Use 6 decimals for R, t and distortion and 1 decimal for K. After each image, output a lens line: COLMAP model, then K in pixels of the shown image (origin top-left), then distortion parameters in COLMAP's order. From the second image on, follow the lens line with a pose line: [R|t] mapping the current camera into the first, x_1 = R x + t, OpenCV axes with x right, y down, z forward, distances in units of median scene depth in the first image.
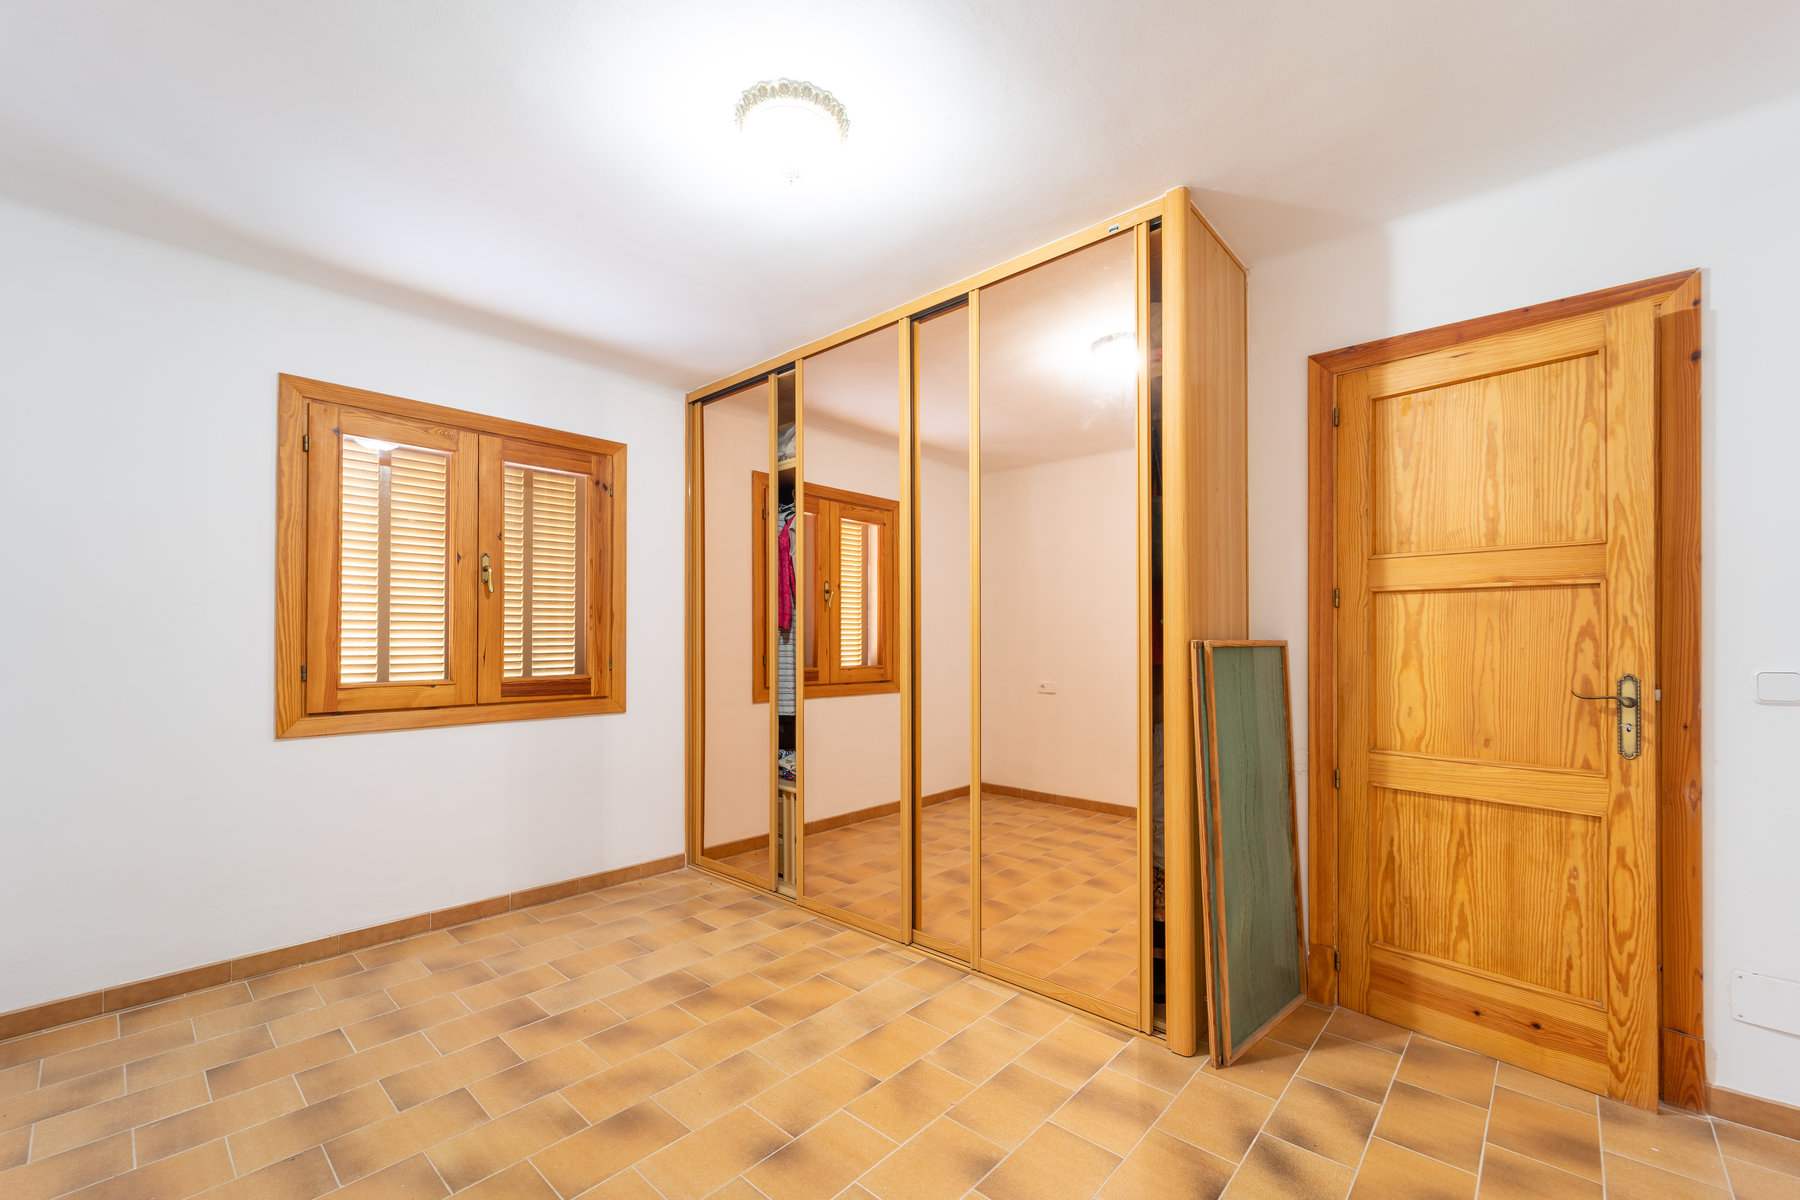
lens RADIAL K [[736.0, 0, 915.7], [0, 736.0, 631.8], [0, 0, 1]] dist [0.002570, -0.002592]
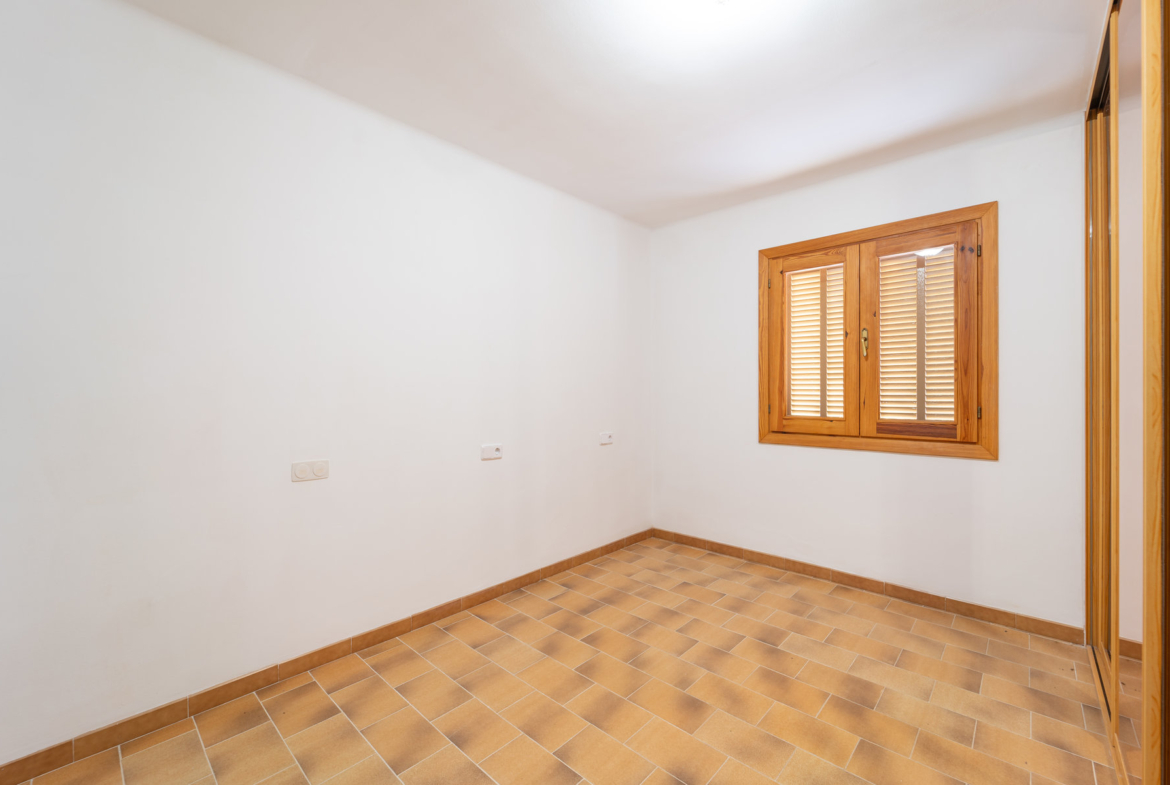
lens RADIAL K [[507.5, 0, 555.8], [0, 507.5, 390.3], [0, 0, 1]] dist [-0.001753, 0.000400]
pose [[-0.079985, -0.004405, -0.996786, 0.454657], [0.008208, 0.999953, -0.005077, 0.011781], [0.996762, -0.008587, -0.079945, 0.541766]]
